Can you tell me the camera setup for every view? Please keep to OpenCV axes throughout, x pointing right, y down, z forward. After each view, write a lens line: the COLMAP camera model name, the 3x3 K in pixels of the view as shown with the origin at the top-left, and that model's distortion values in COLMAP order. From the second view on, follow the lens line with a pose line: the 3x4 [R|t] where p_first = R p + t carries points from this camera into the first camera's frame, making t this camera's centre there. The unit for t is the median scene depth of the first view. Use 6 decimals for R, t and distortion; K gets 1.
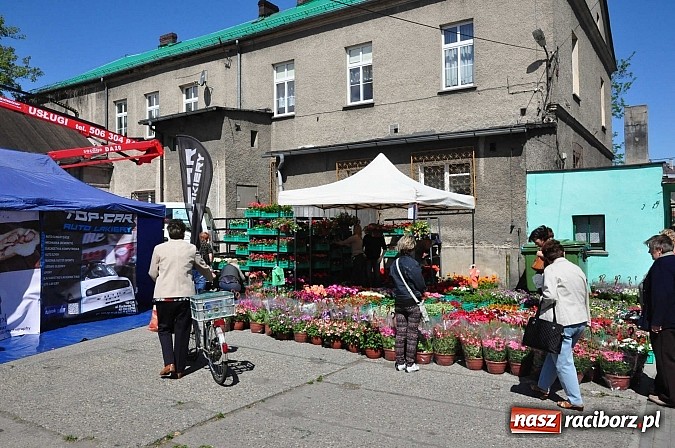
lens RADIAL K [[530.9, 0, 337.5], [0, 530.9, 224.0], [0, 0, 1]] dist [0.002805, 0.002651]
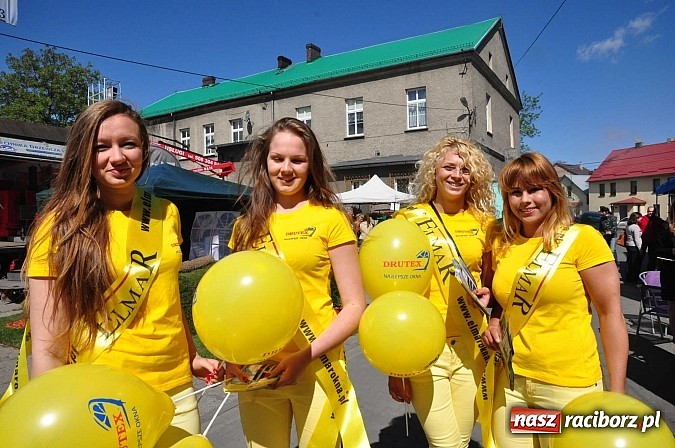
lens RADIAL K [[457.1, 0, 337.5], [0, 457.1, 224.0], [0, 0, 1]] dist [-0.057086, 0.002666]
pose [[0.999137, -0.009150, 0.040517, -0.065960], [0.008286, 0.999736, 0.021448, 0.002121], [-0.040702, -0.021094, 0.998949, -0.341134]]
